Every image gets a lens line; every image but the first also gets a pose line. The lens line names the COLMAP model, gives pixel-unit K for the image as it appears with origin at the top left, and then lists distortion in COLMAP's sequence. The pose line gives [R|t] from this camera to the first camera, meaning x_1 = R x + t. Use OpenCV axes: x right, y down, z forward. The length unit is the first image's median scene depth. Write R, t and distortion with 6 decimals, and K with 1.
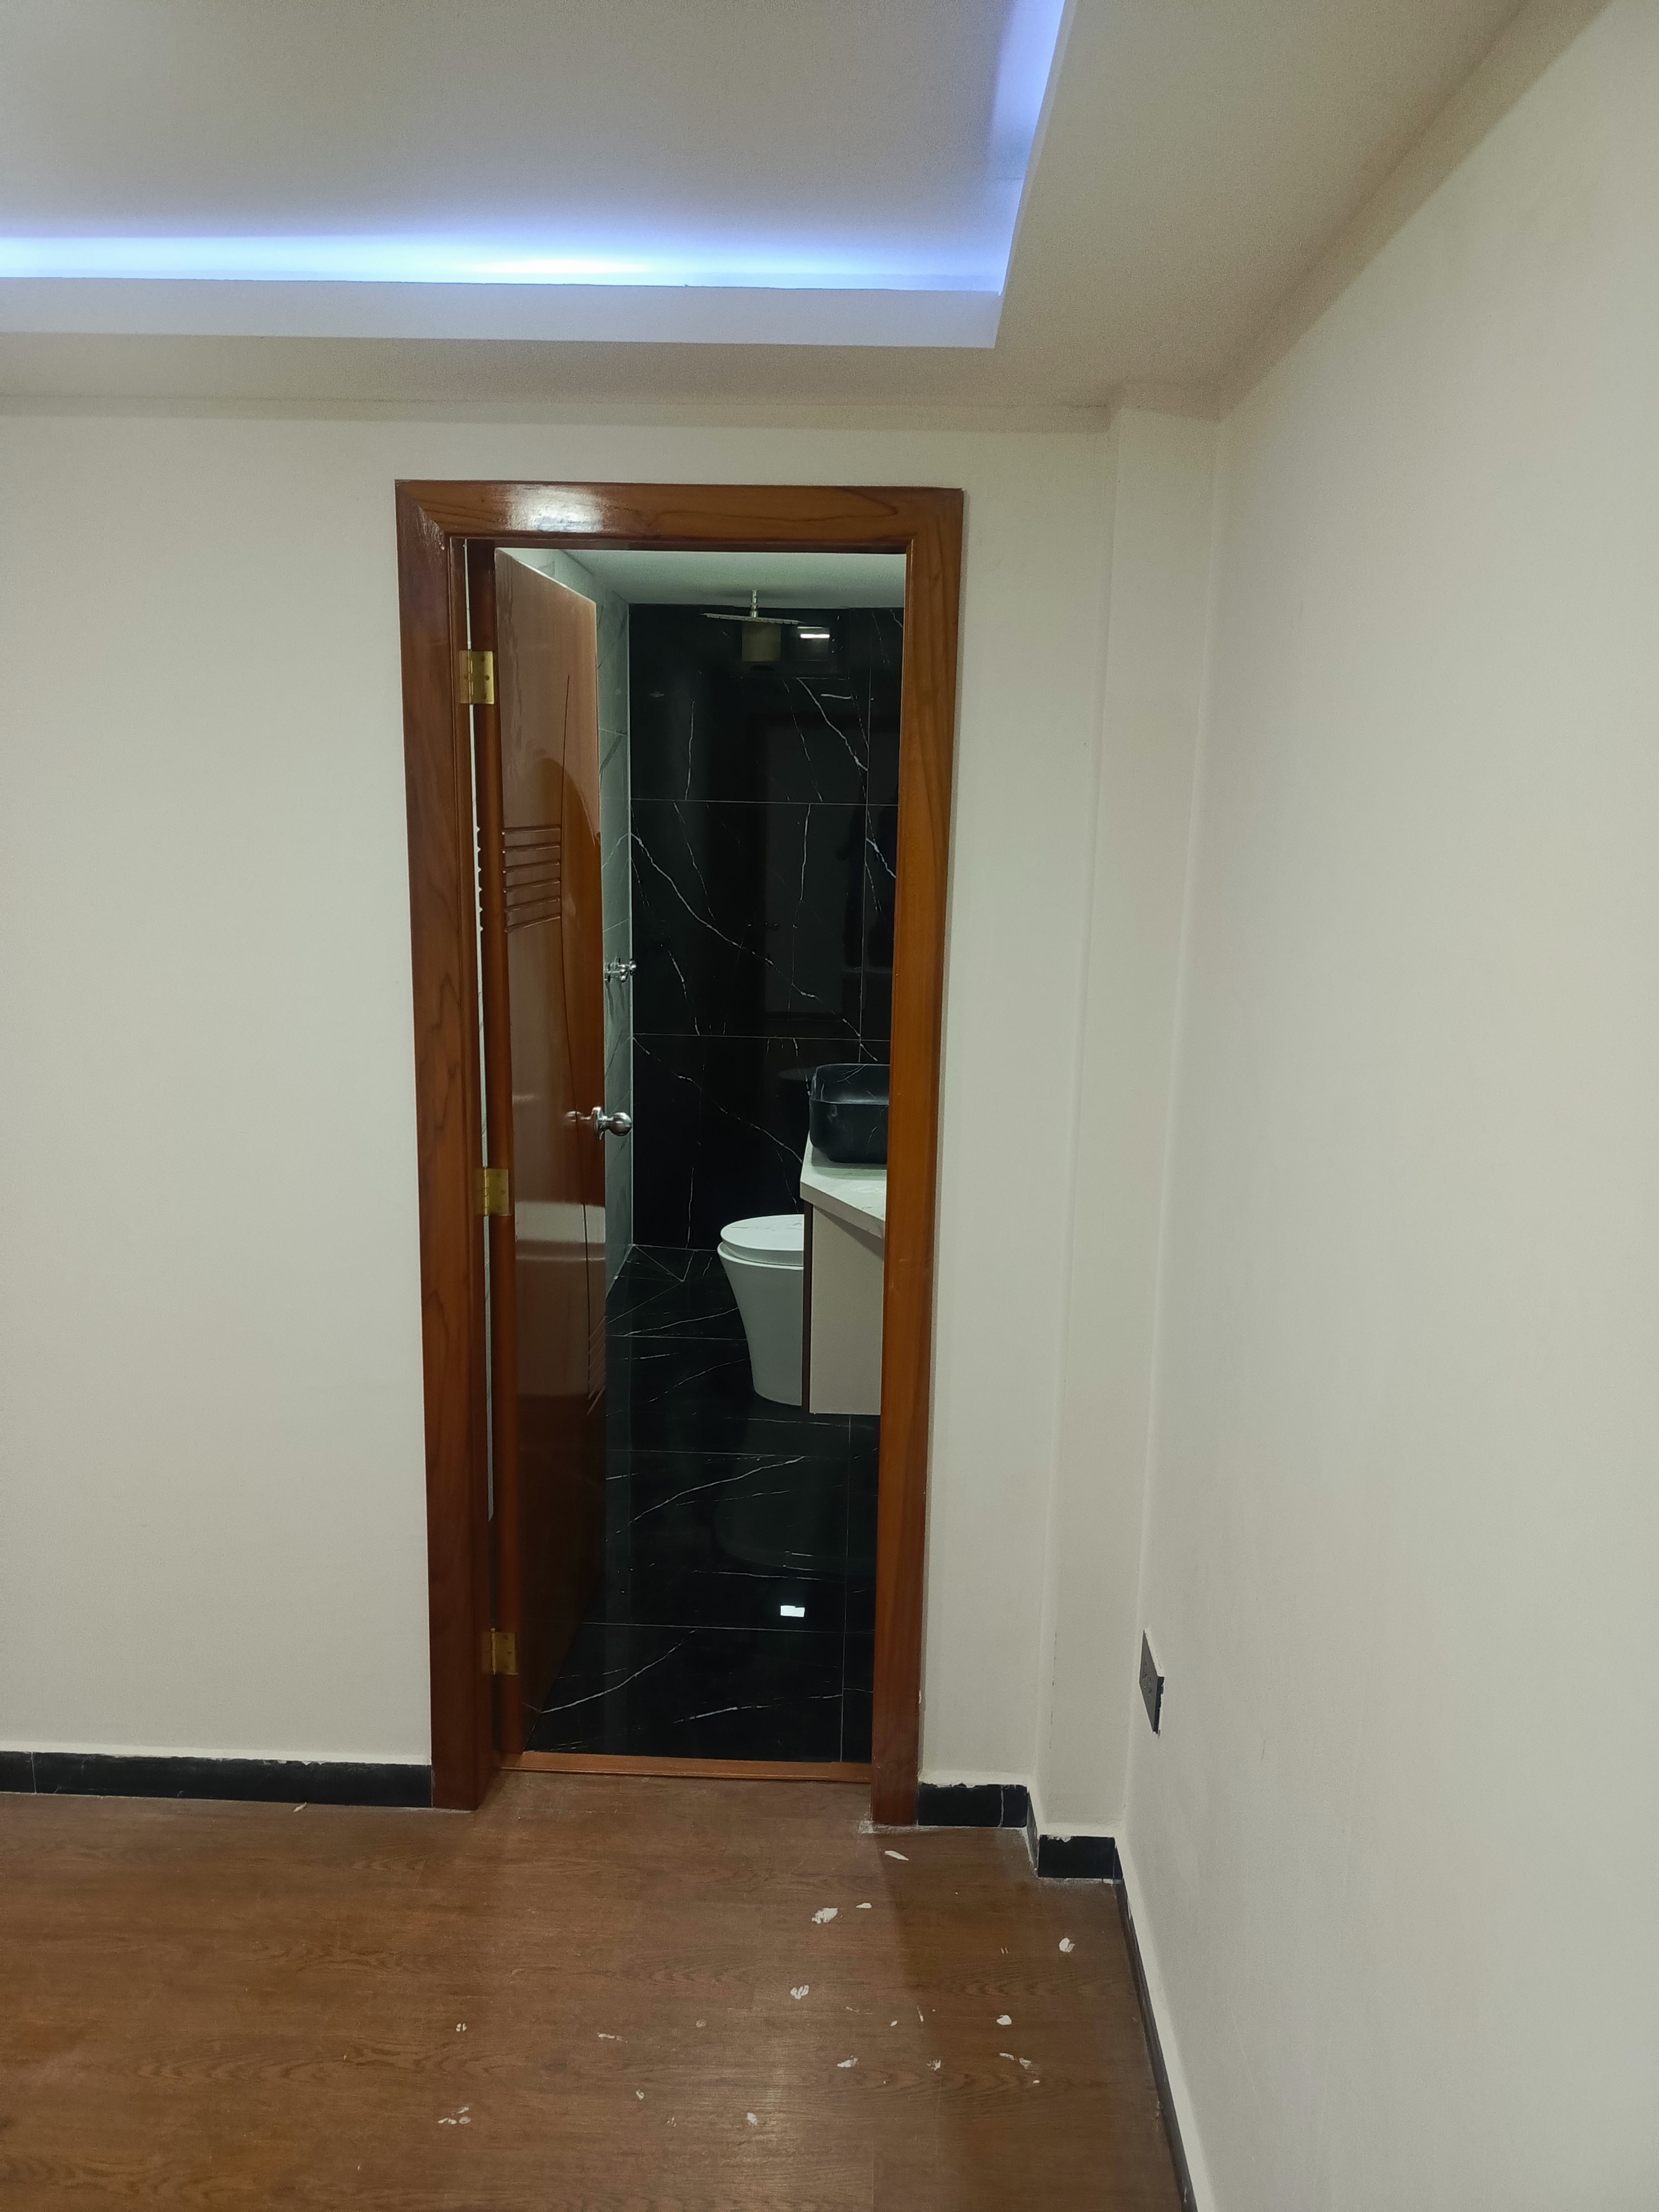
lens RADIAL K [[1613.2, 0, 829.5], [0, 1613.2, 1106.0], [0, 0, 1]] dist [0.076510, -0.057986]
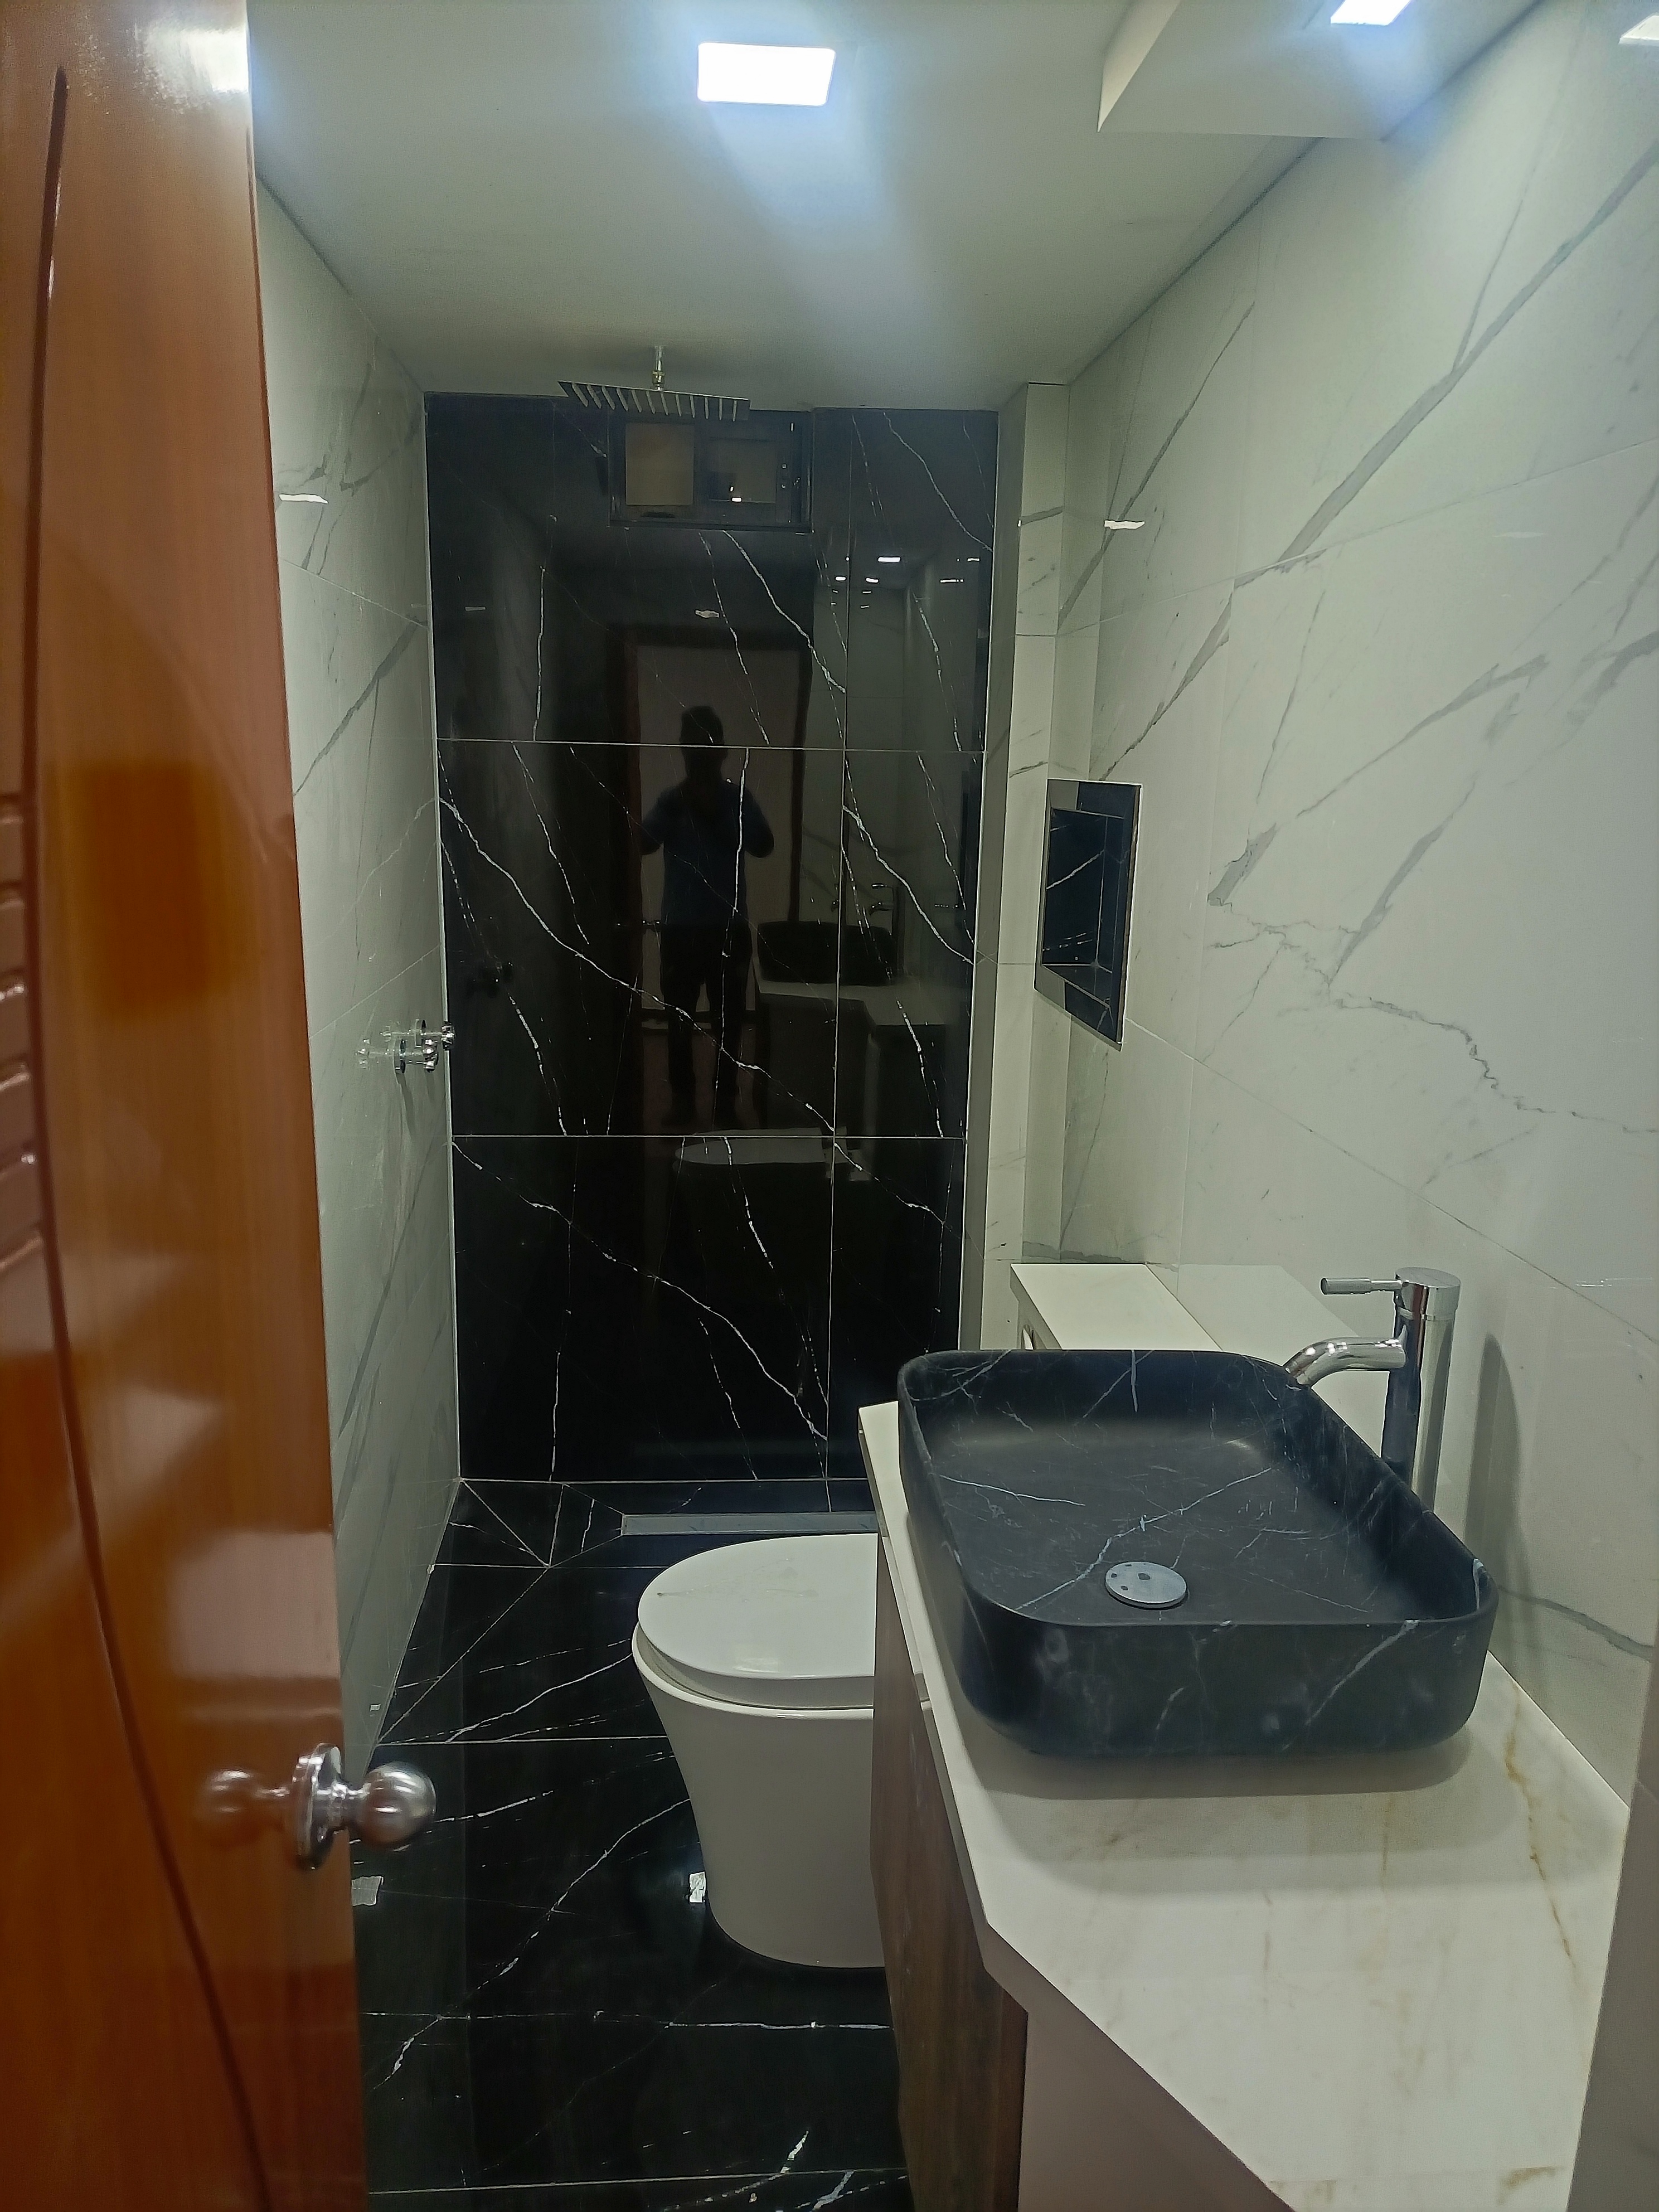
lens RADIAL K [[1507.2, 0, 829.5], [0, 1507.2, 1106.0], [0, 0, 1]] dist [0.075991, -0.104194]
pose [[0.993130, -0.021842, 0.114960, -0.050539], [0.017260, 0.999022, 0.040702, -0.080604], [-0.115736, -0.038438, 0.992536, 0.455790]]
